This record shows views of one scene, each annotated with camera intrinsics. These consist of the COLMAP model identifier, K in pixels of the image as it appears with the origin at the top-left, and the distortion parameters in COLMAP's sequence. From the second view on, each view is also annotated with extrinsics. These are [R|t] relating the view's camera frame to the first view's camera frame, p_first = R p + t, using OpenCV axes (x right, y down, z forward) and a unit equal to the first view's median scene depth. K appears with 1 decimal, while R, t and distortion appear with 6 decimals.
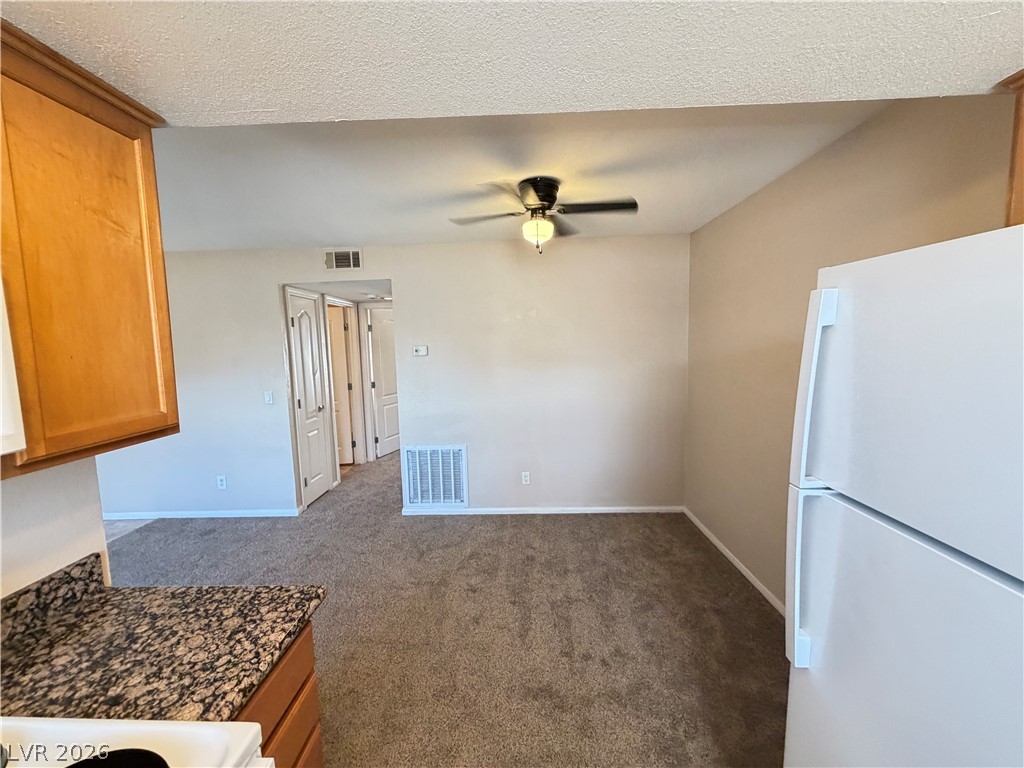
lens RADIAL K [[408.3, 0, 506.5], [0, 408.3, 382.7], [0, 0, 1]] dist [0.009476, 0.000159]
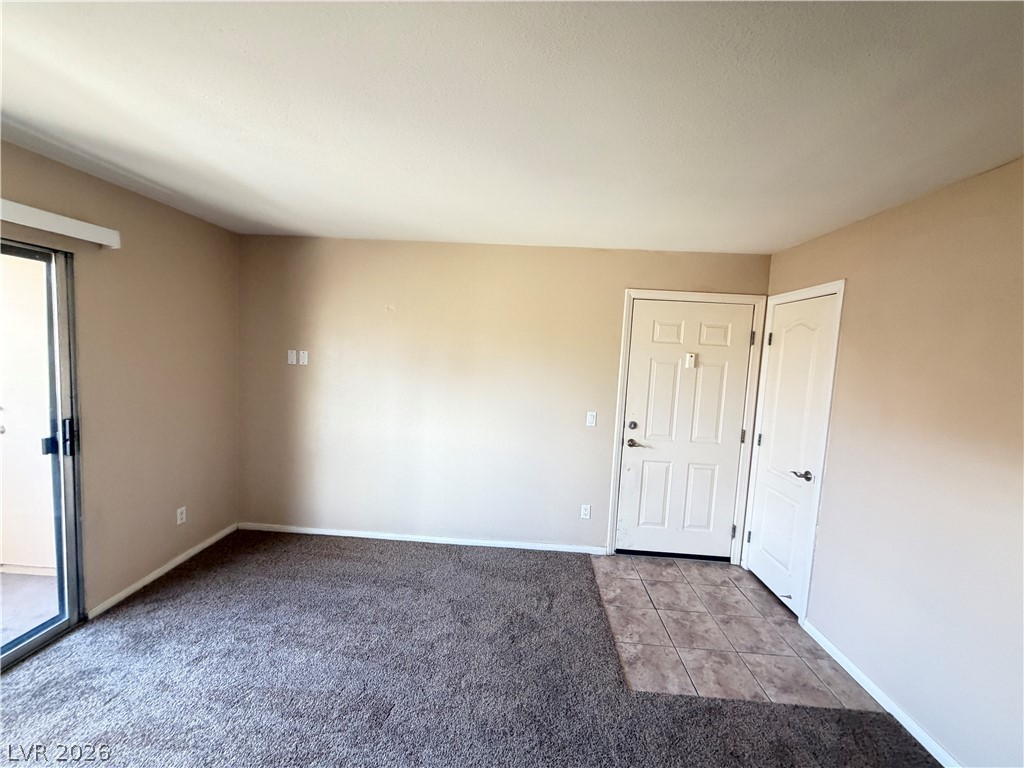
lens RADIAL K [[406.7, 0, 509.5], [0, 406.7, 383.2], [0, 0, 1]] dist [-0.000147, 0.000329]
pose [[-0.005184, 0.105982, -0.994354, -0.440184], [-0.150205, 0.983004, 0.105556, -0.054723], [0.988641, 0.149904, 0.010823, 0.534424]]
